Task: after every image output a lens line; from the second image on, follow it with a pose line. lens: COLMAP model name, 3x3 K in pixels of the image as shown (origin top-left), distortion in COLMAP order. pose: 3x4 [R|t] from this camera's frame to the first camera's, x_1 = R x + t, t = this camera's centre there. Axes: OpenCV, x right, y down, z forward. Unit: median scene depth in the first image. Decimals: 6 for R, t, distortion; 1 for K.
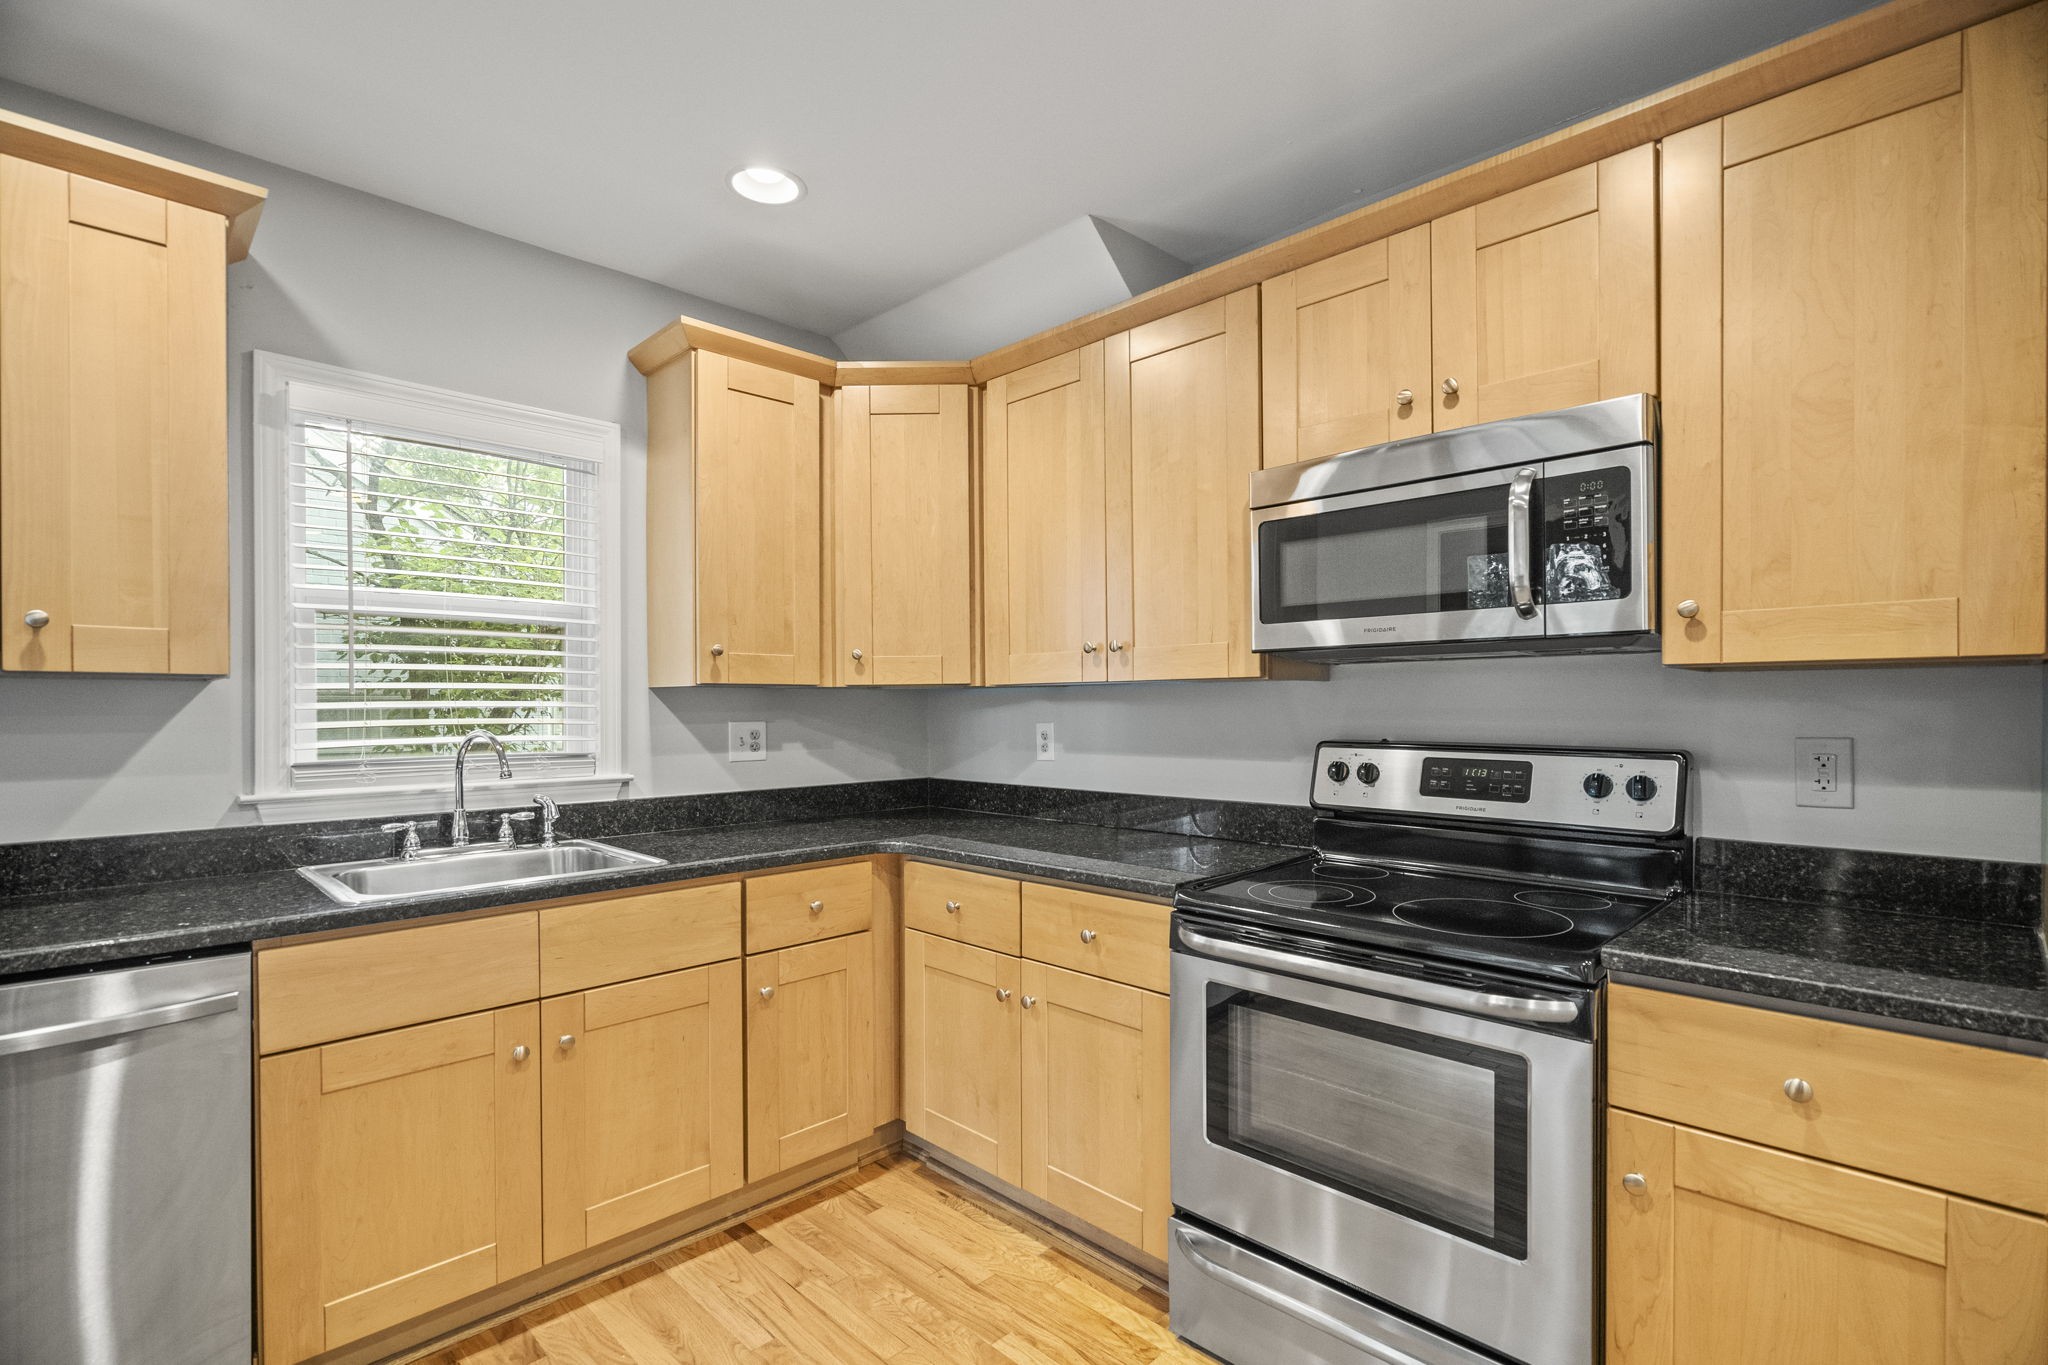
lens RADIAL K [[958.4, 0, 1030.2], [0, 958.4, 710.7], [0, 0, 1]] dist [0.001385, 0.000275]
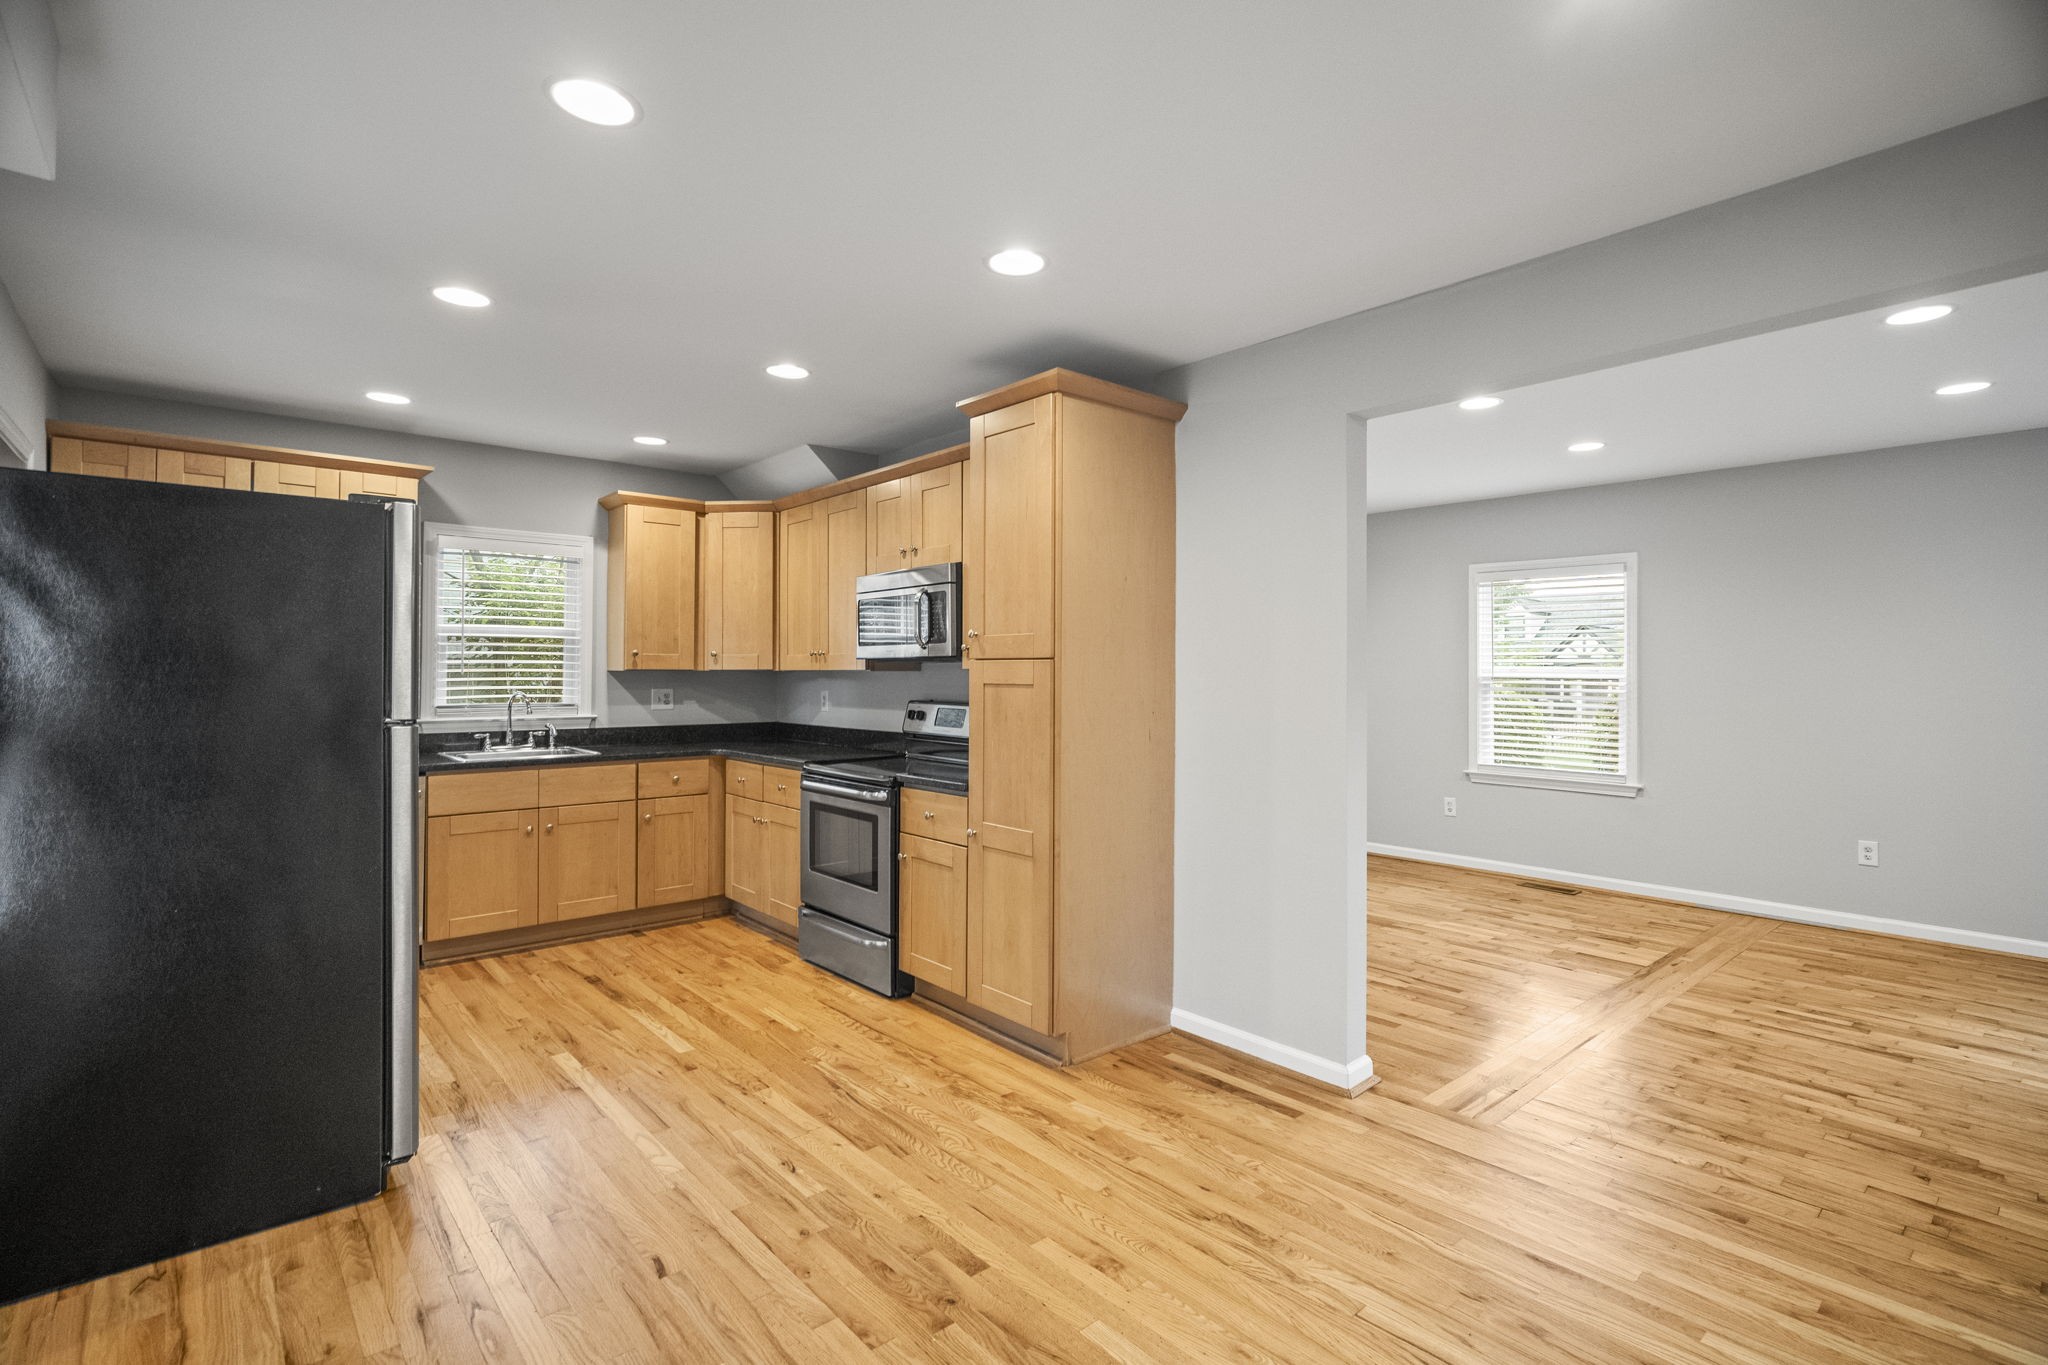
lens RADIAL K [[952.7, 0, 1022.1], [0, 952.7, 666.2], [0, 0, 1]] dist [-0.001770, -0.000686]
pose [[0.996998, 0.006244, -0.077174, 0.686255], [-0.007332, 0.999878, -0.013816, -0.014600], [0.077078, 0.014340, 0.996922, -0.999102]]
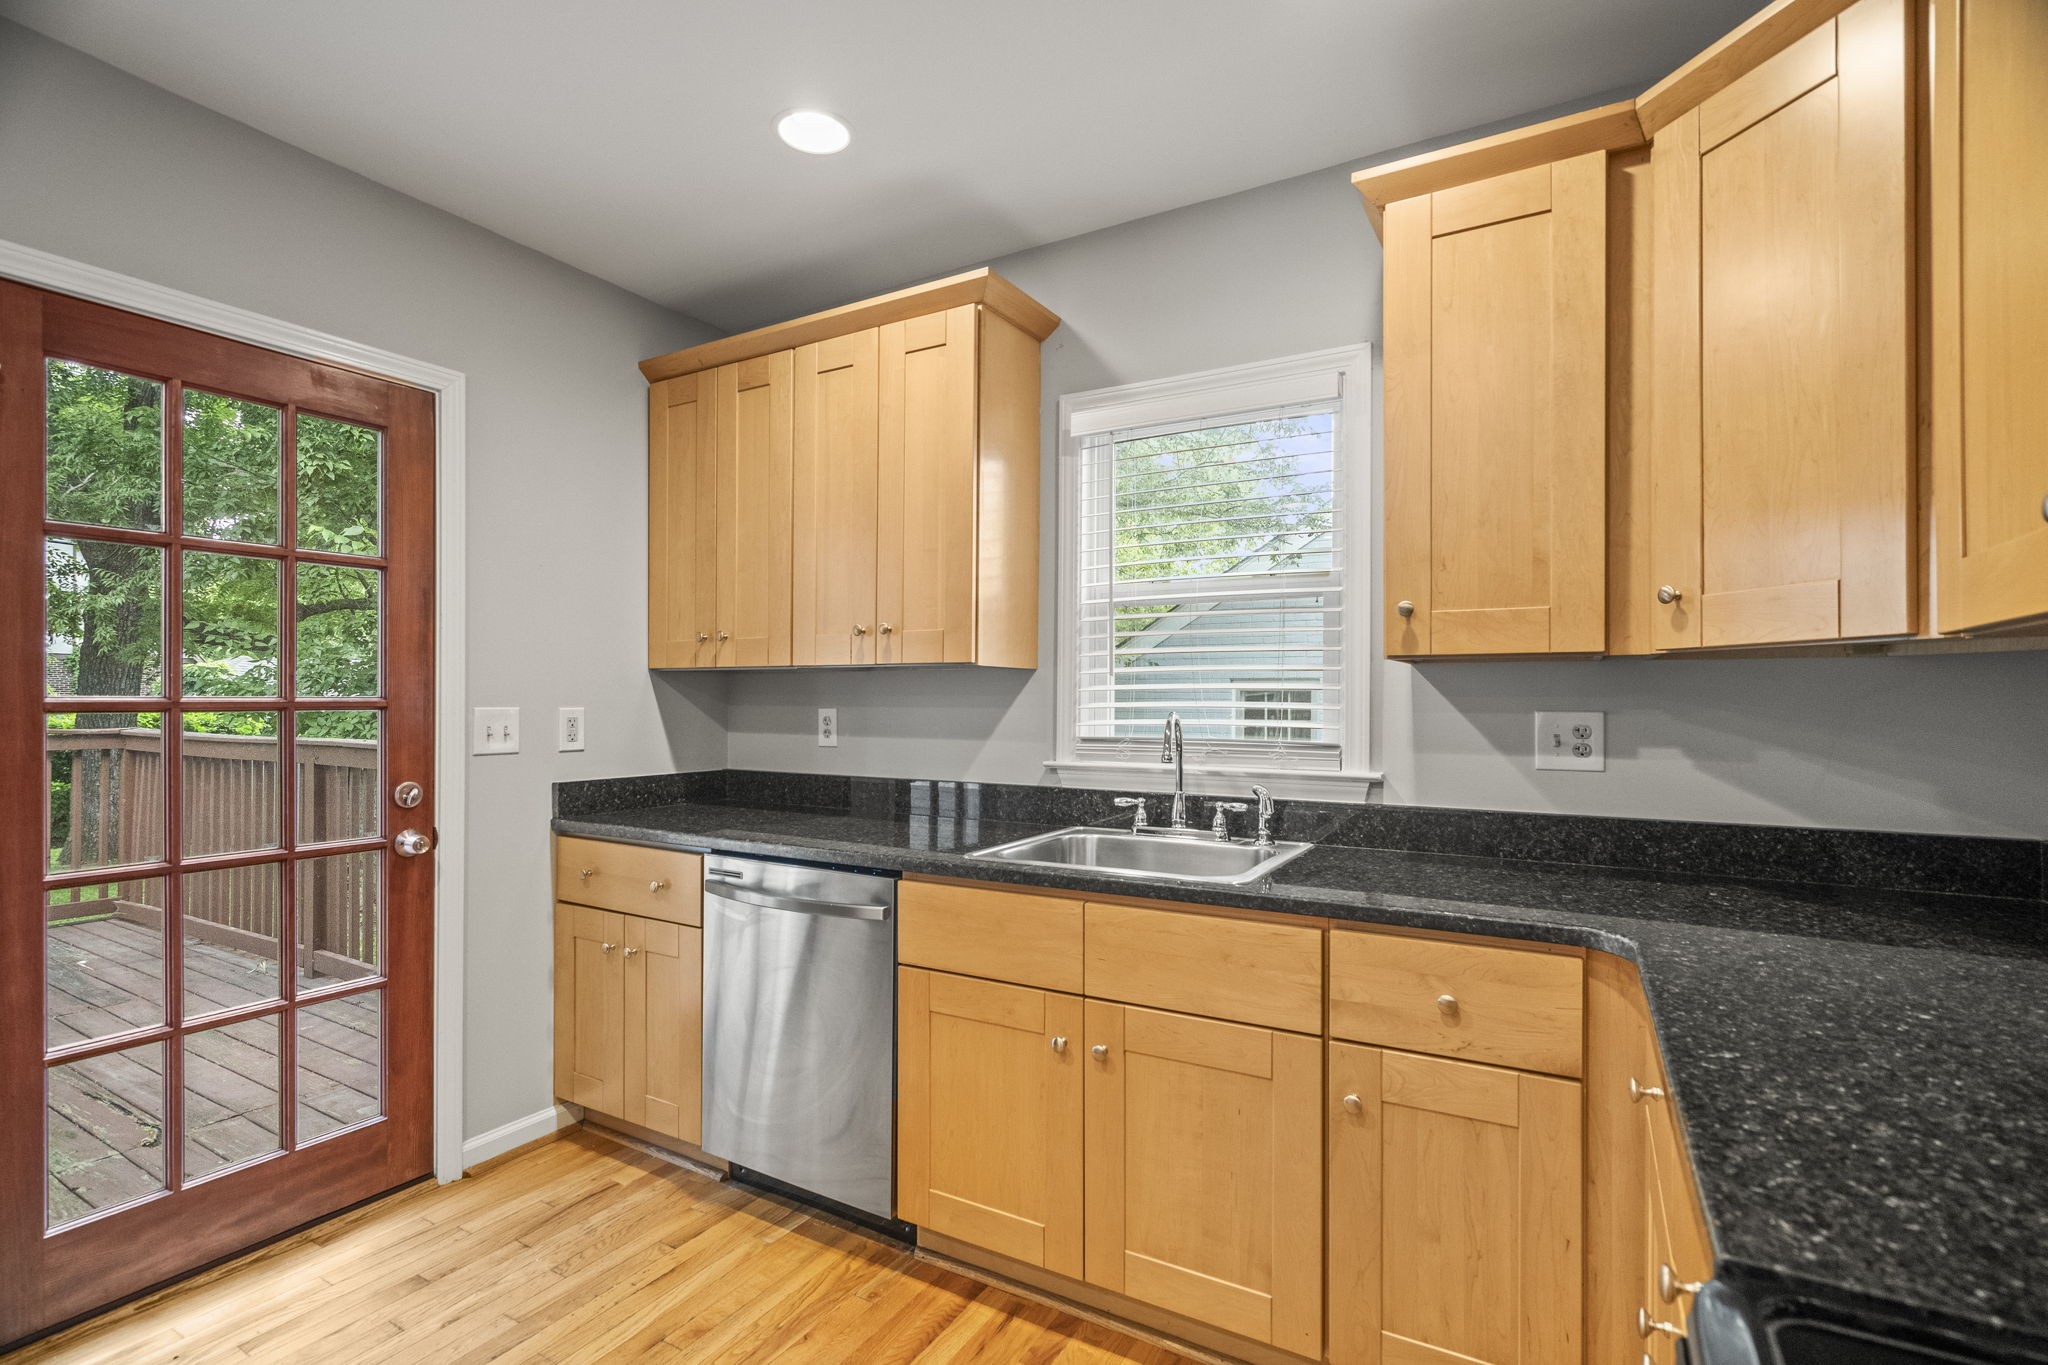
lens RADIAL K [[956.0, 0, 1024.0], [0, 956.0, 694.4], [0, 0, 1]] dist [-0.002325, -0.000286]
pose [[0.252932, -0.001013, -0.967484, 0.319544], [-0.008834, 0.999955, -0.003357, 0.006463], [0.967444, 0.009396, 0.252911, 0.584548]]
